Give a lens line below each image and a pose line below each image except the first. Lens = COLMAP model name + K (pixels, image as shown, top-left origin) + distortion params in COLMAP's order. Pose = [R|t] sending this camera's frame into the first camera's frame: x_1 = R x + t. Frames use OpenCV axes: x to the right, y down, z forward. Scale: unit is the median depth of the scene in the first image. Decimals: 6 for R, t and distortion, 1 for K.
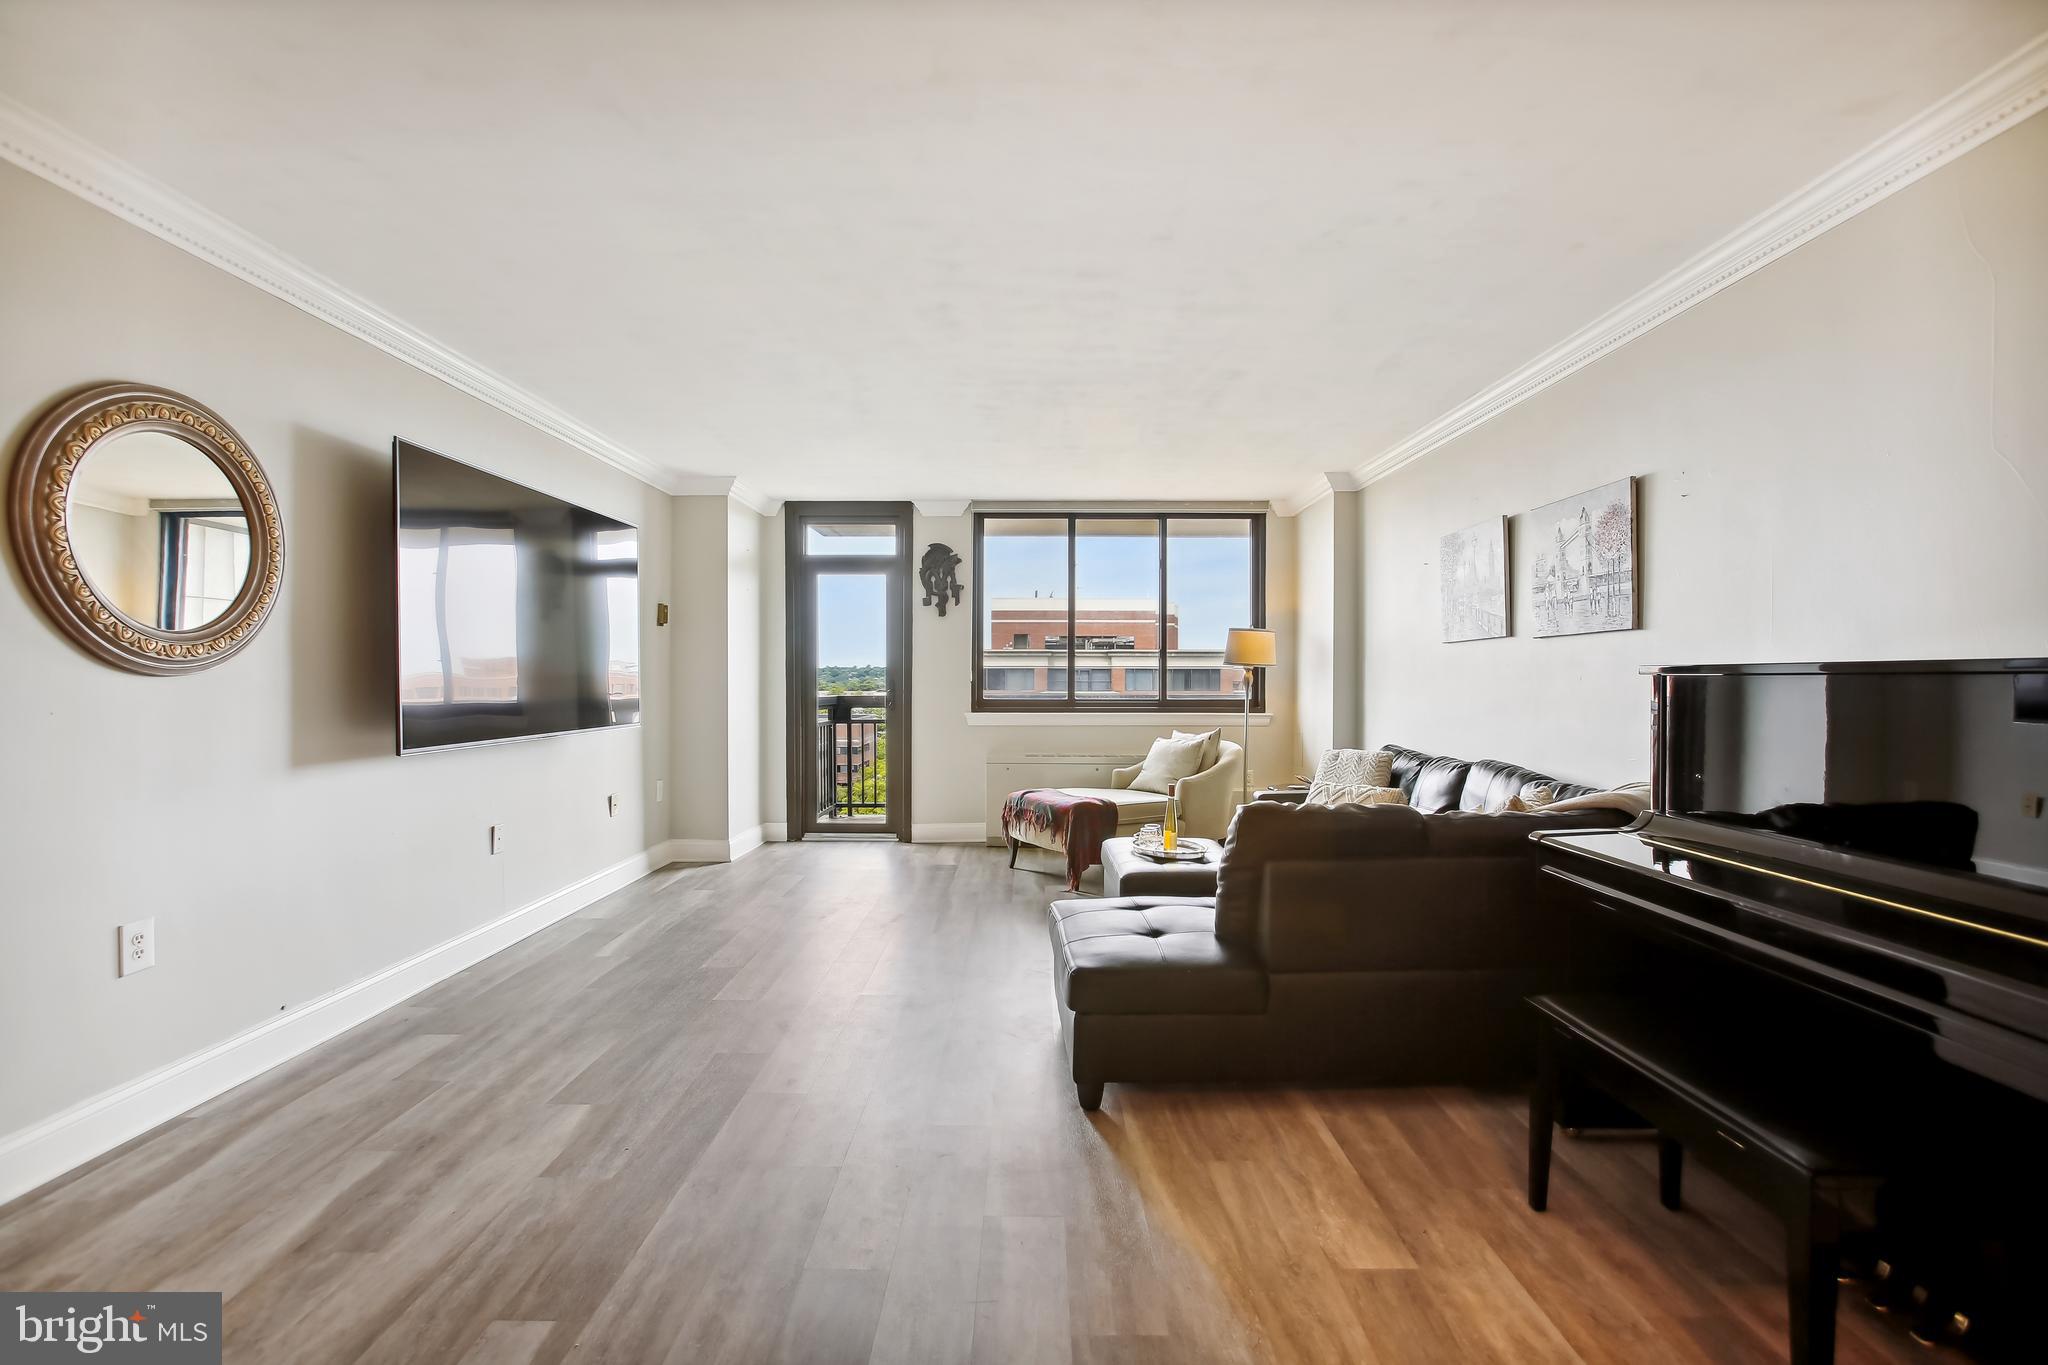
lens RADIAL K [[930.1, 0, 1018.1], [0, 930.1, 674.3], [0, 0, 1]] dist [-0.023852, 0.008883]
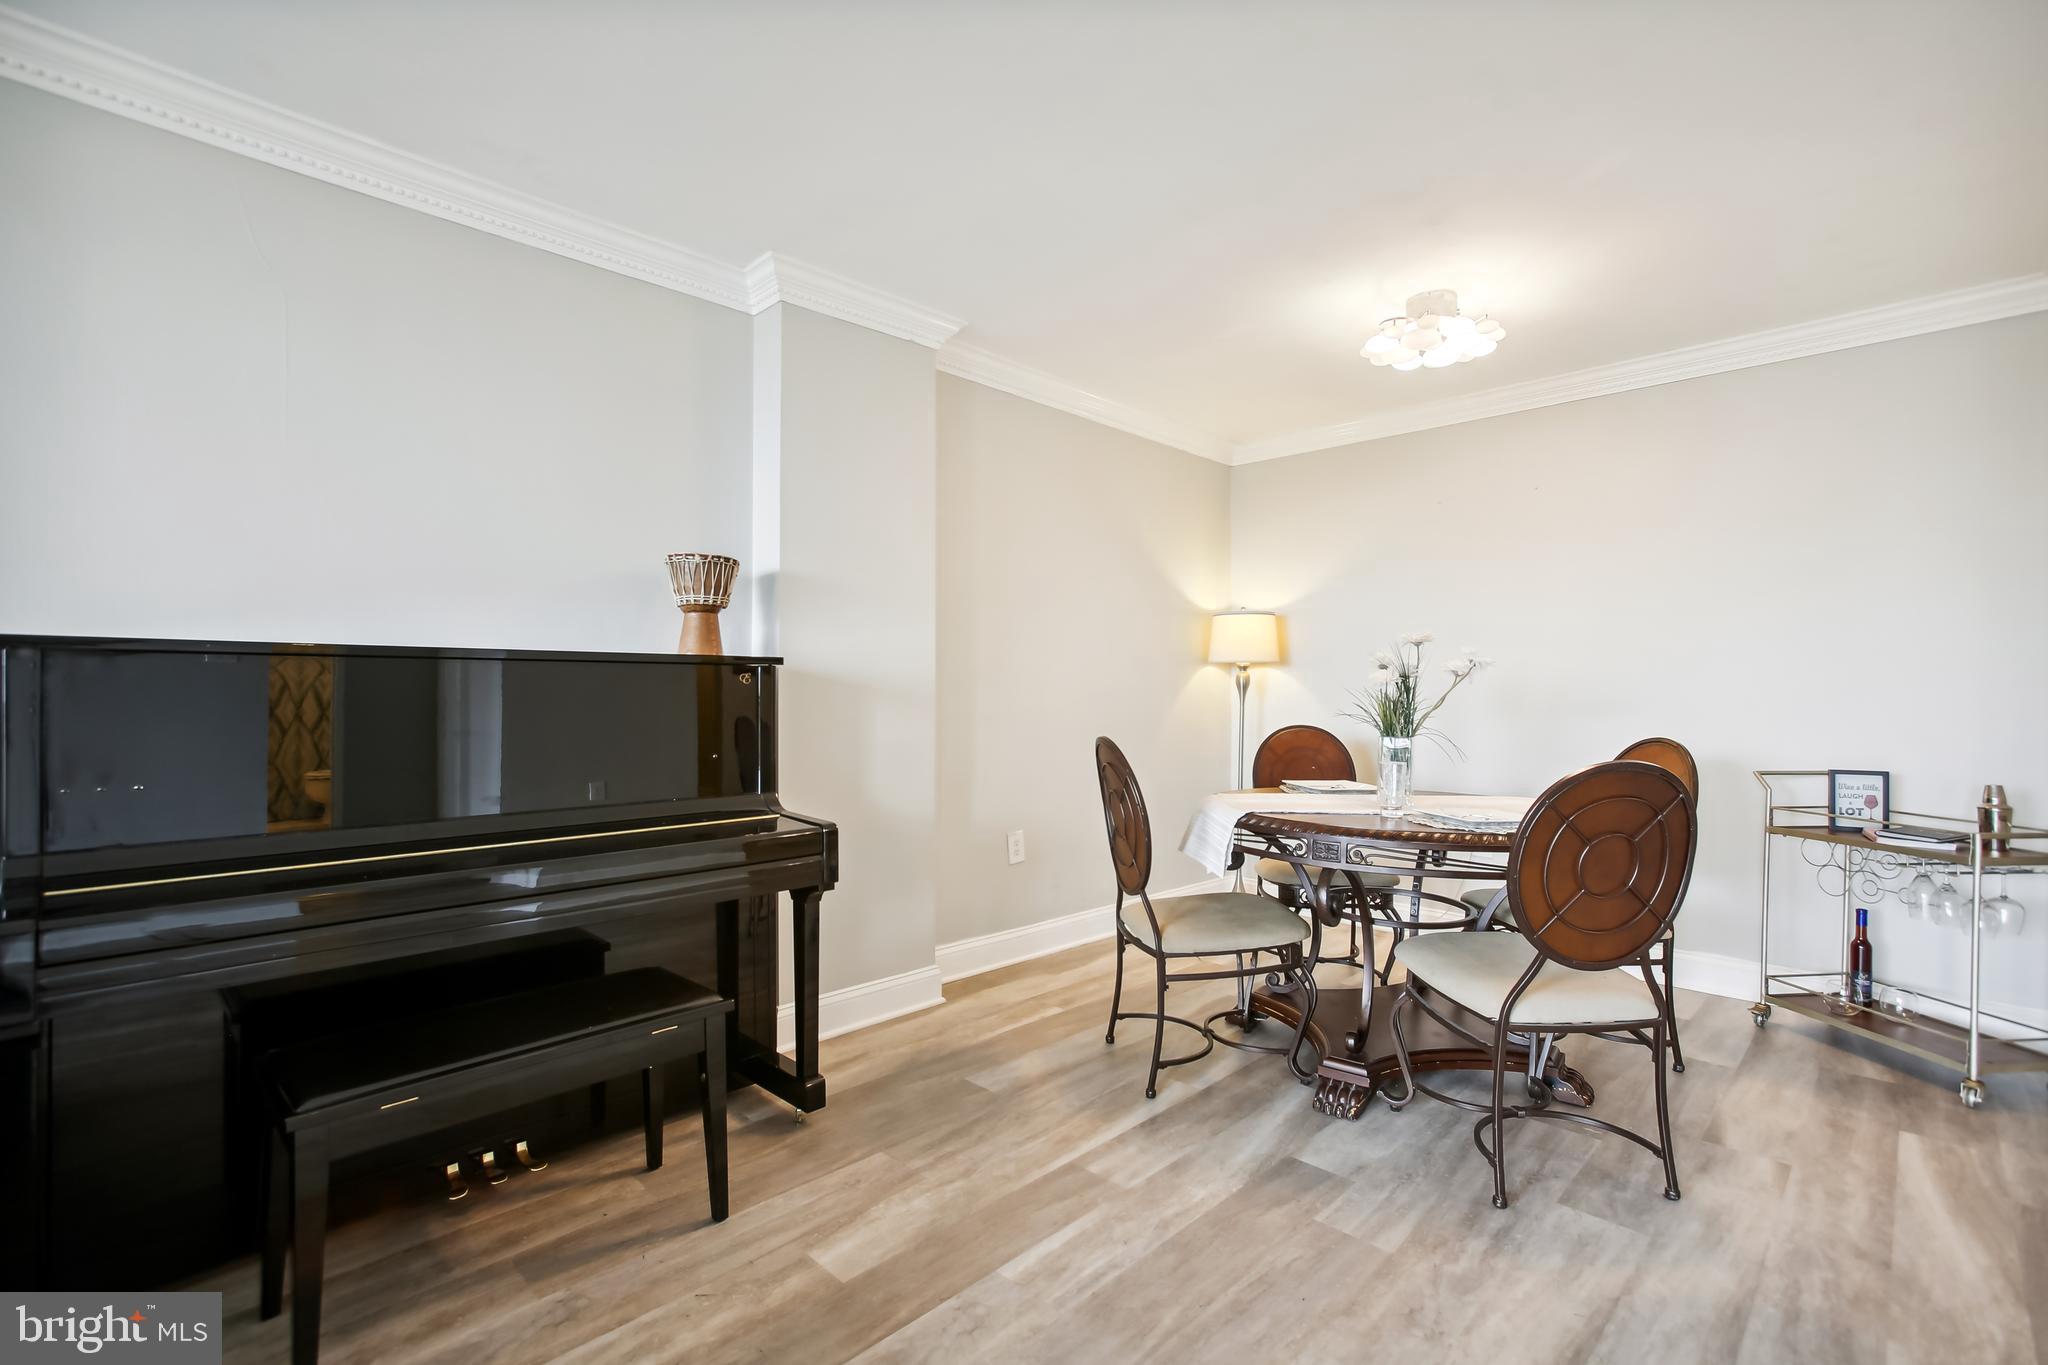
lens RADIAL K [[930.1, 0, 1004.1], [0, 930.1, 690.1], [0, 0, 1]] dist [-0.023852, 0.008883]
pose [[-0.703475, -0.008007, 0.710675, -0.104631], [-0.012099, 0.999927, -0.000710, 0.008033], [-0.710617, -0.009097, -0.703520, 0.369149]]
